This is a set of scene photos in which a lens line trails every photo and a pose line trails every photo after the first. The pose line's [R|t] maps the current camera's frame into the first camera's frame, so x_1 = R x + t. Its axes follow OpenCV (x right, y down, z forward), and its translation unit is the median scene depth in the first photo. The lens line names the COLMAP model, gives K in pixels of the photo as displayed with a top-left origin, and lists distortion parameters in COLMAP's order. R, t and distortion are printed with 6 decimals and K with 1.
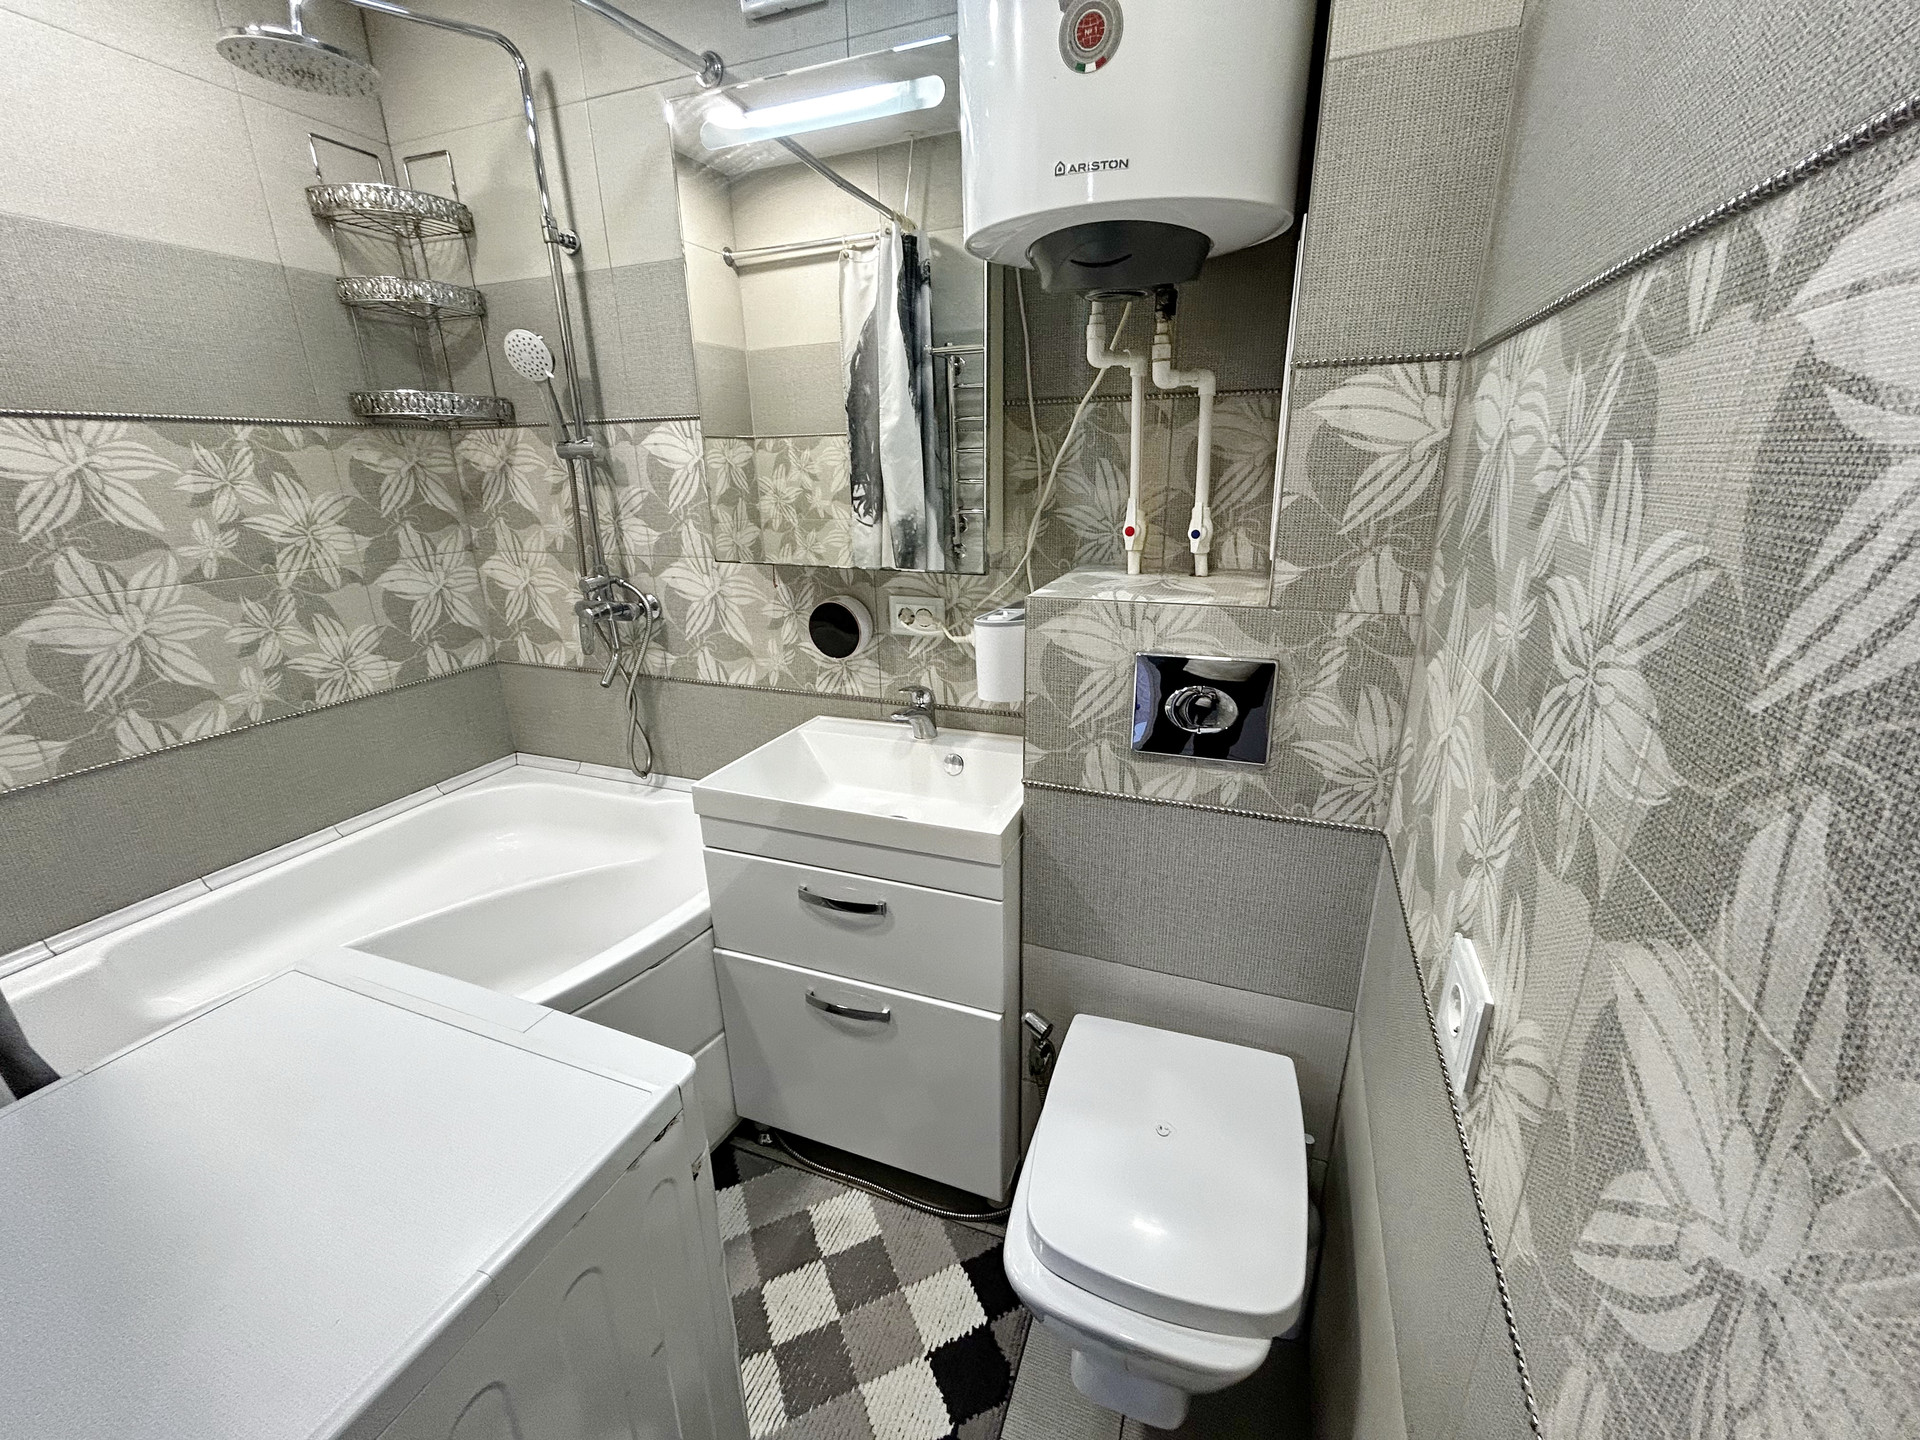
lens RADIAL K [[780.9, 0, 959.1], [0, 780.9, 720.3], [0, 0, 1]] dist [-0.003821, 0.001769]
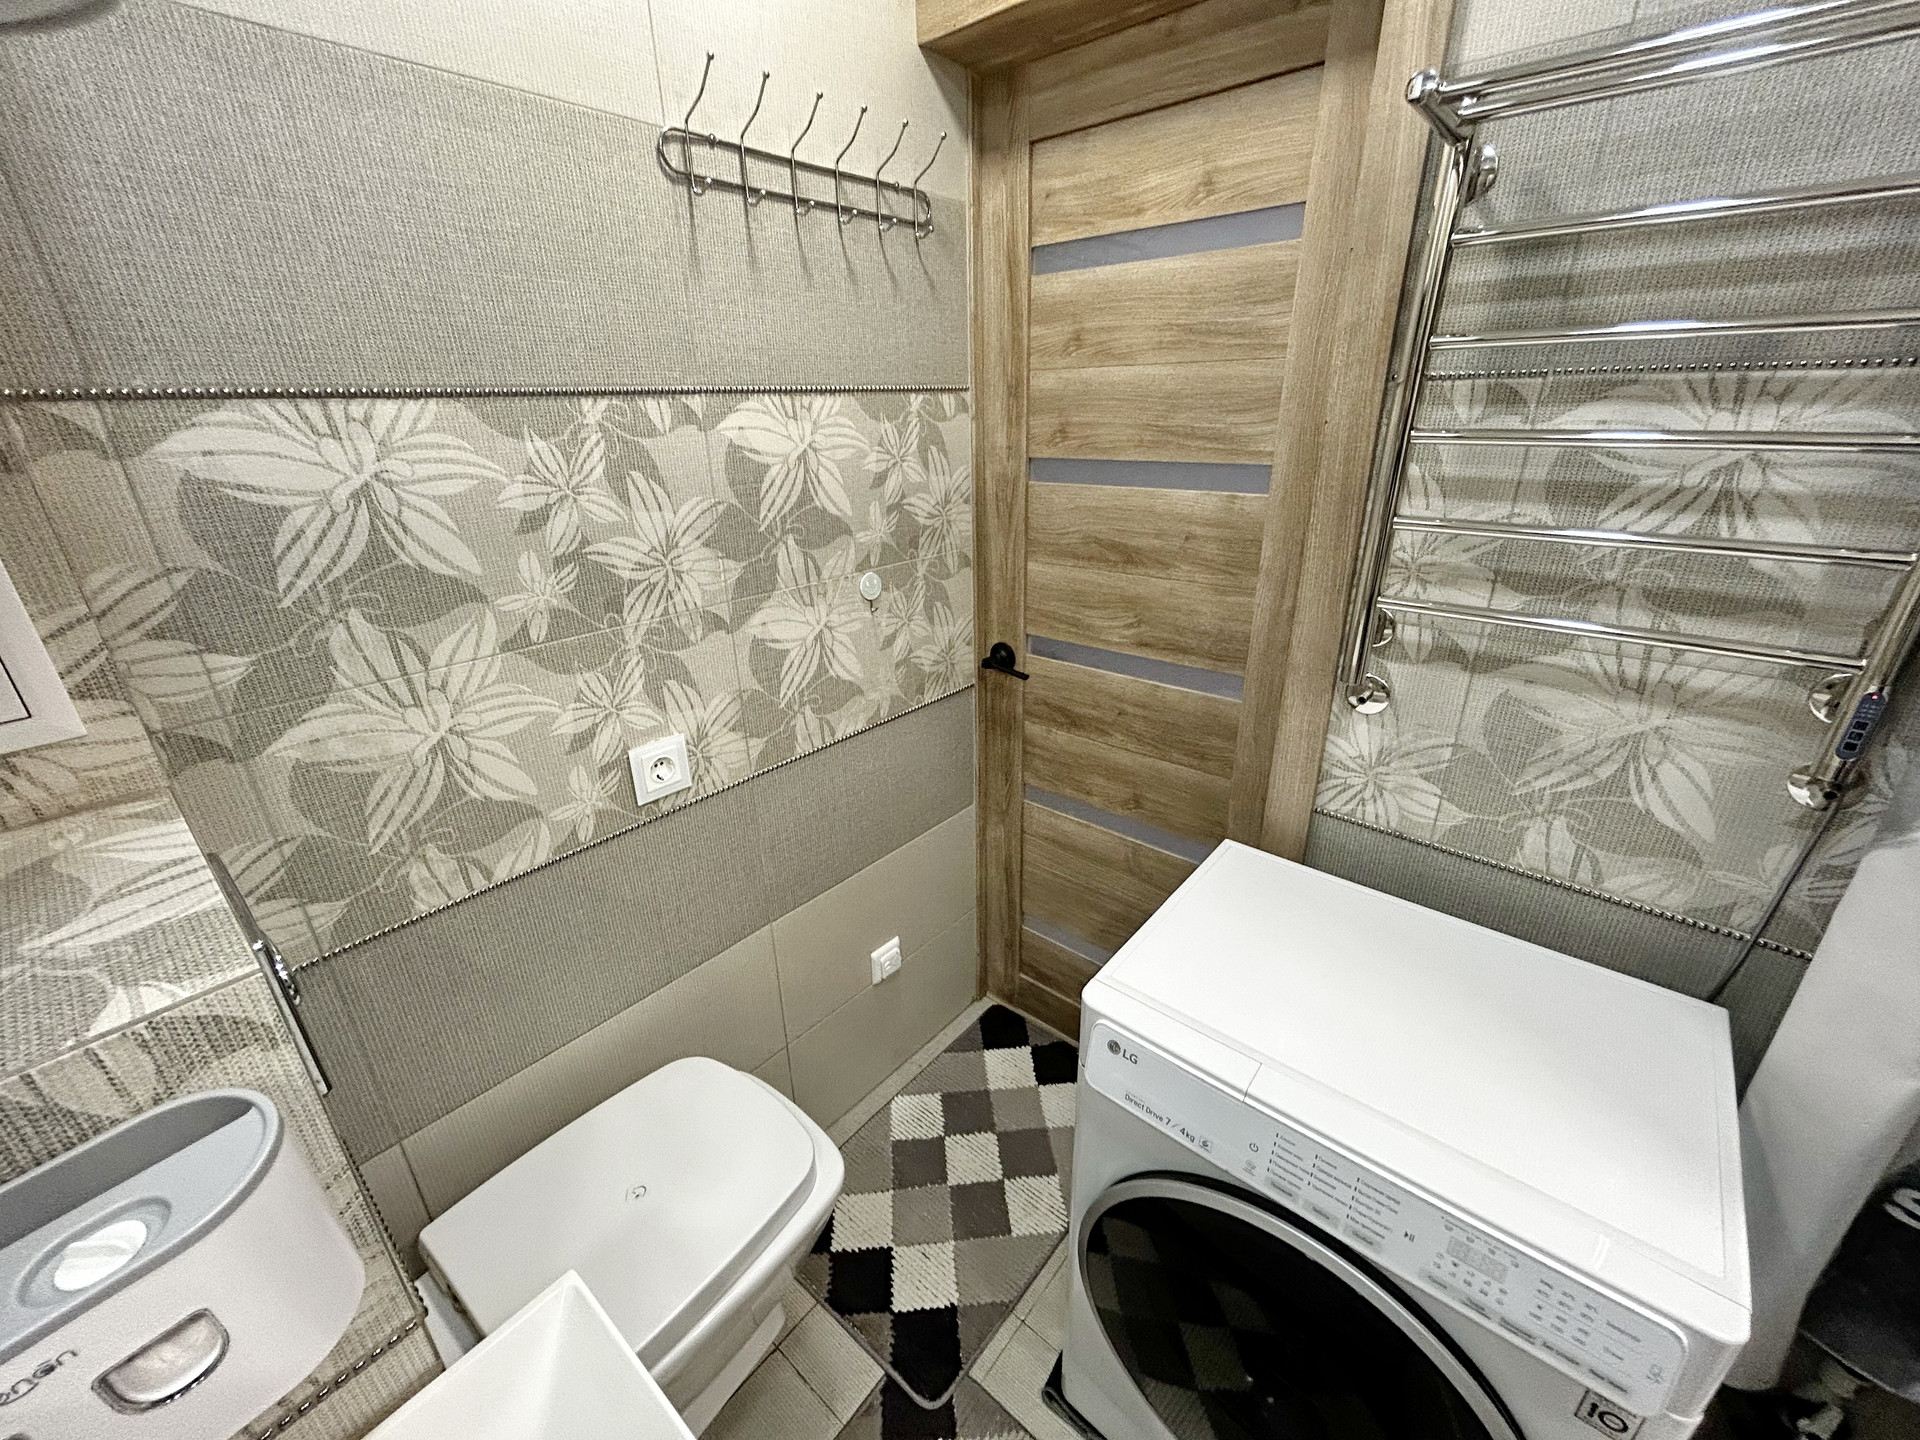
lens RADIAL K [[780.9, 0, 964.2], [0, 780.9, 720.2], [0, 0, 1]] dist [-0.003821, 0.001769]
pose [[0.948165, 0.121517, -0.293627, -0.431220], [-0.100449, 0.991231, 0.085854, -0.210953], [0.301485, -0.051909, 0.952057, 0.490333]]
